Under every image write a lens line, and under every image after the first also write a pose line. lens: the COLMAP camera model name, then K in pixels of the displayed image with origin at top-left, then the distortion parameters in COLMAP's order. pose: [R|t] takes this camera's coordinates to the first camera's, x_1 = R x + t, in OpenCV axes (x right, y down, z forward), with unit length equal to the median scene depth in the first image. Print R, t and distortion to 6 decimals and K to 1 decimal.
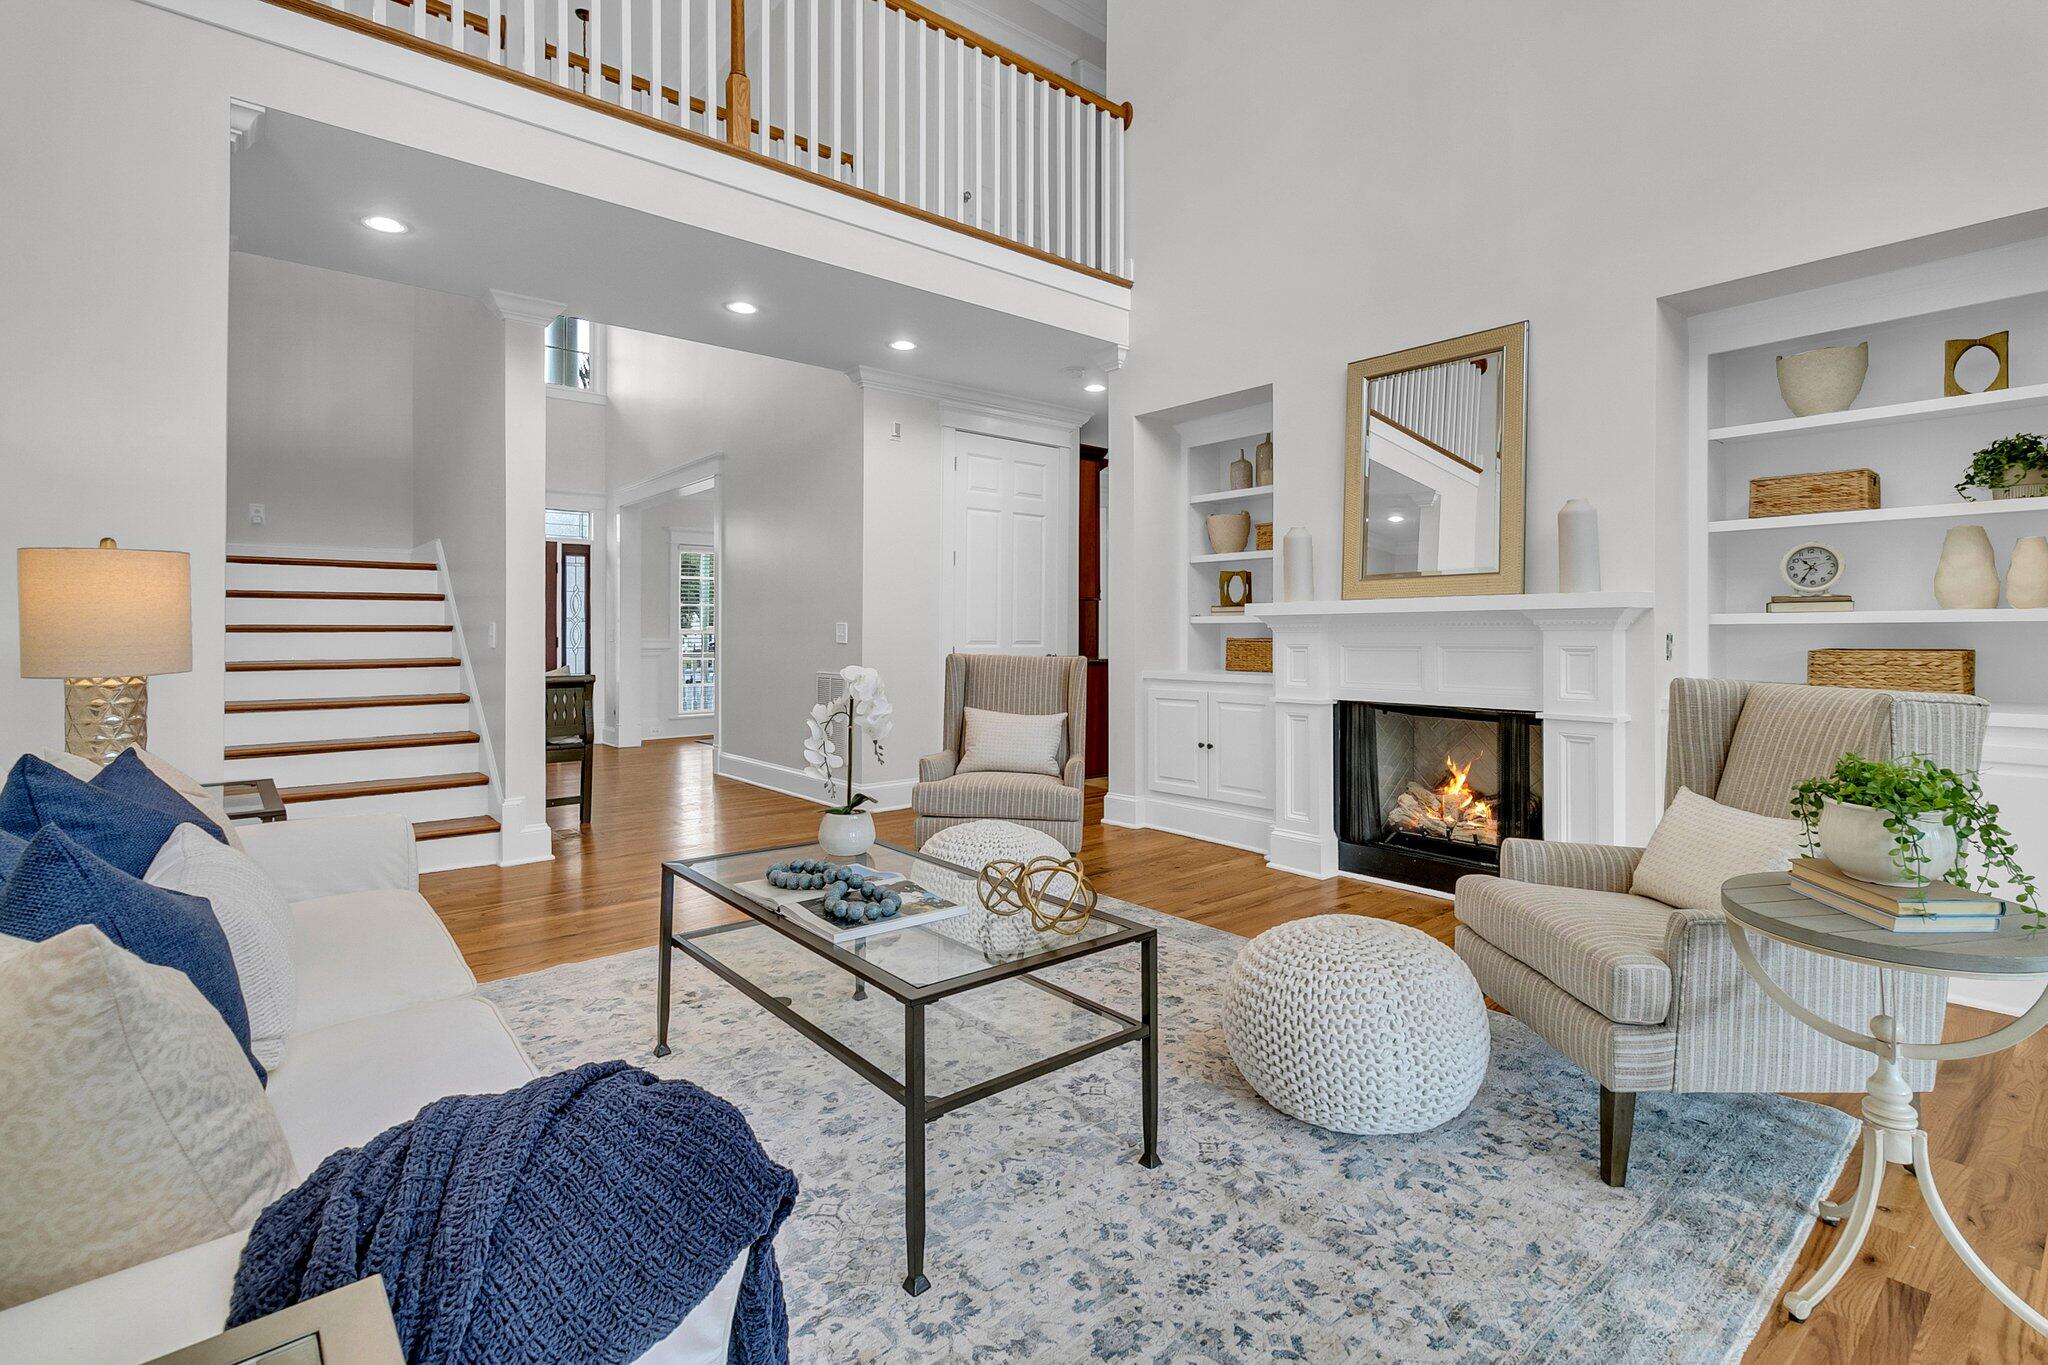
lens RADIAL K [[967.4, 0, 1085.6], [0, 967.4, 629.1], [0, 0, 1]] dist [0.002763, 0.000264]
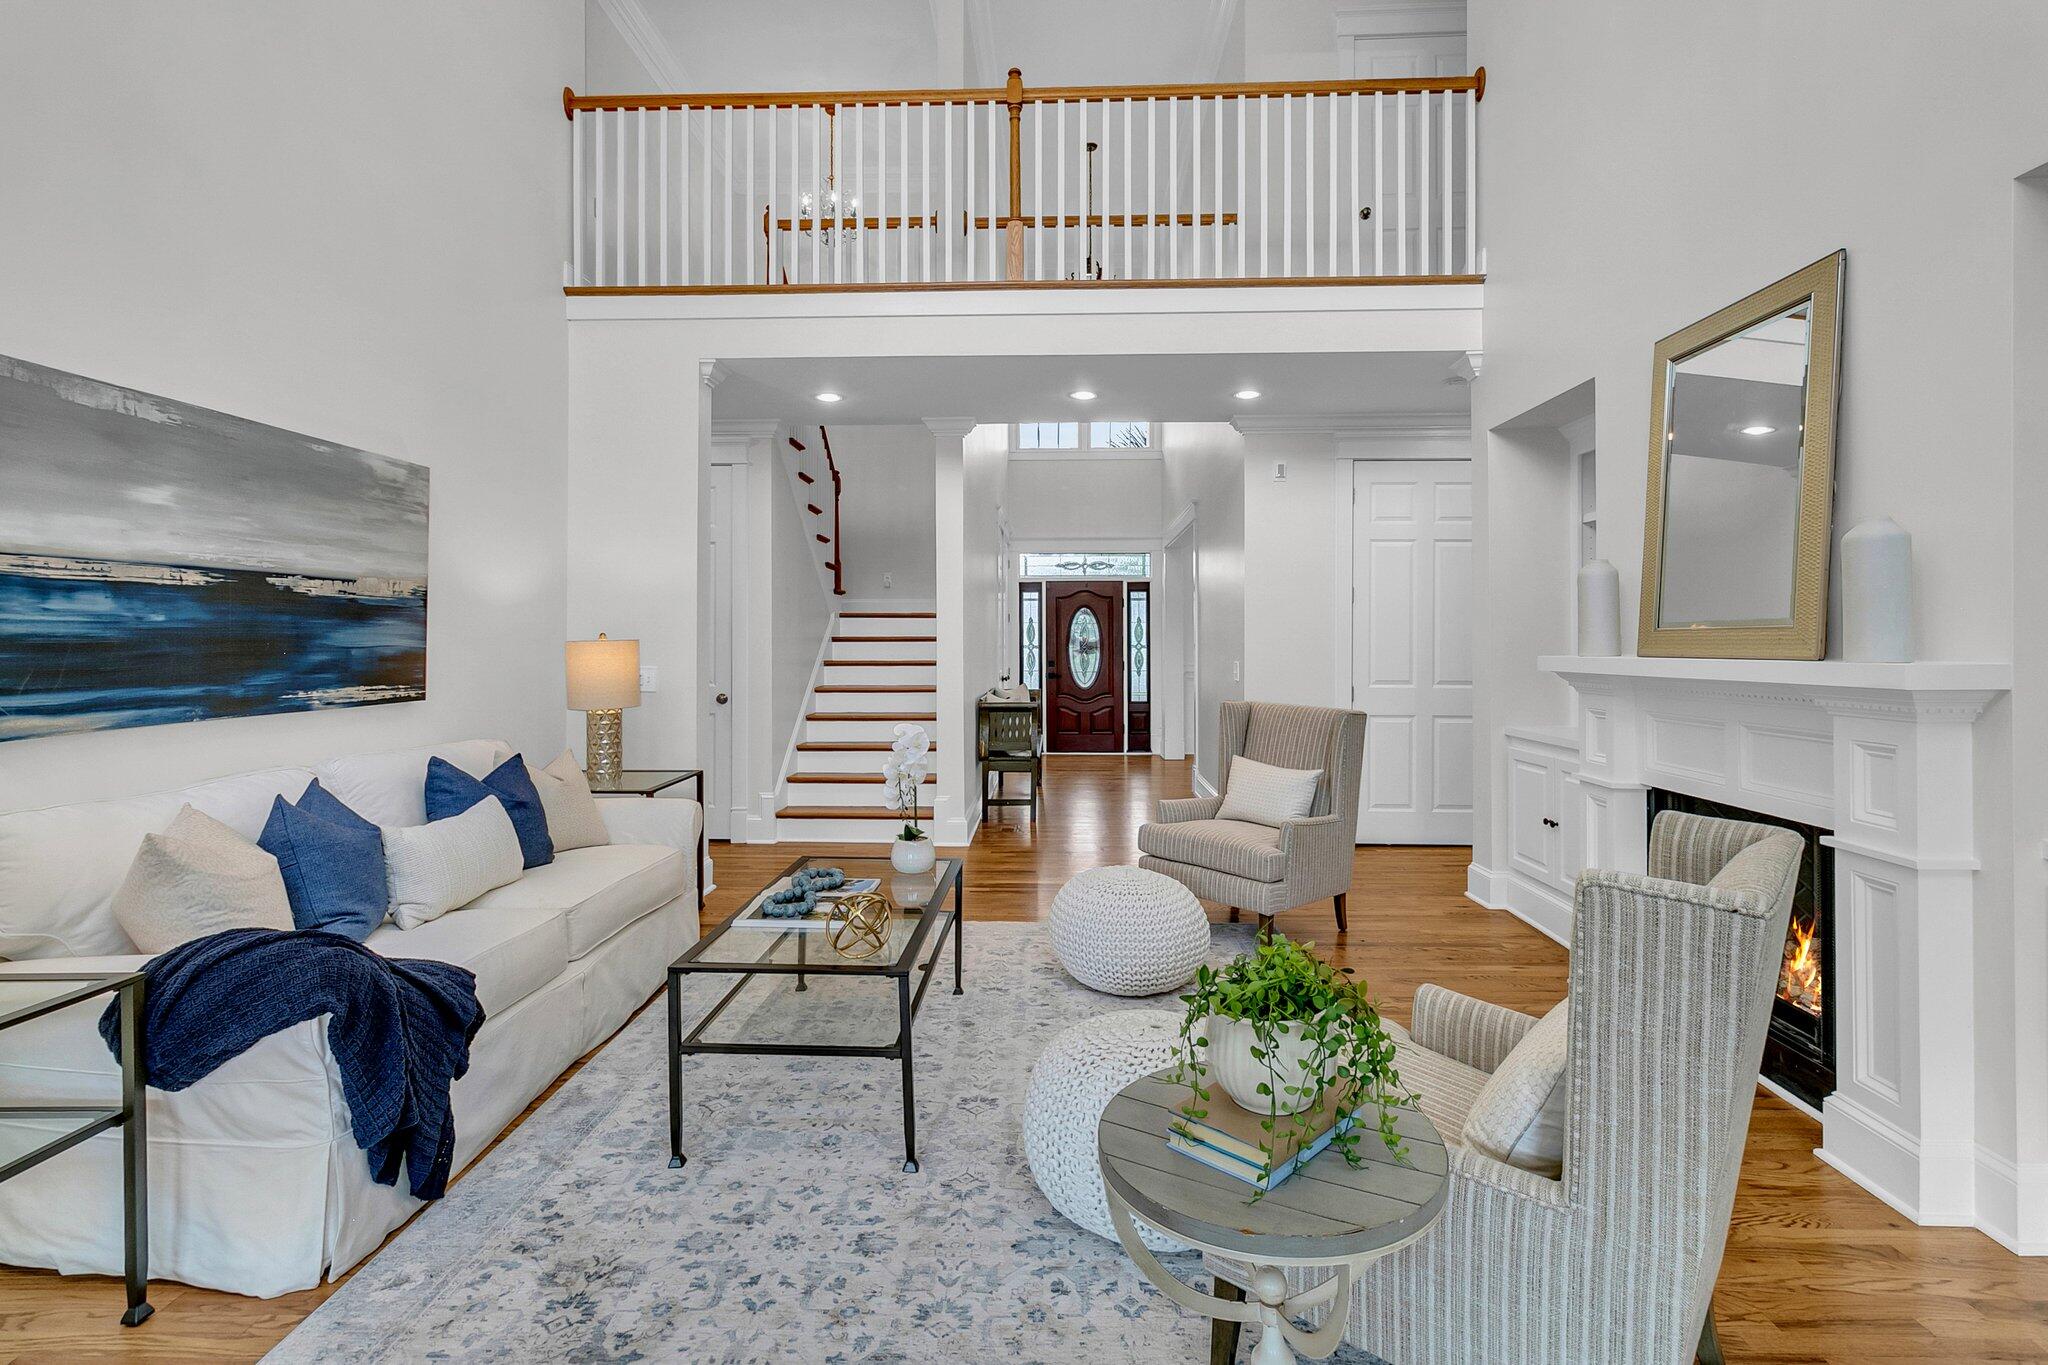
lens RADIAL K [[967.4, 0, 1005.7], [0, 967.4, 649.6], [0, 0, 1]] dist [0.002763, 0.000264]
pose [[0.727155, 0.005751, -0.686449, 0.427971], [0.000328, 0.999962, 0.008725, -0.041914], [0.686474, -0.006569, 0.727125, 0.098096]]
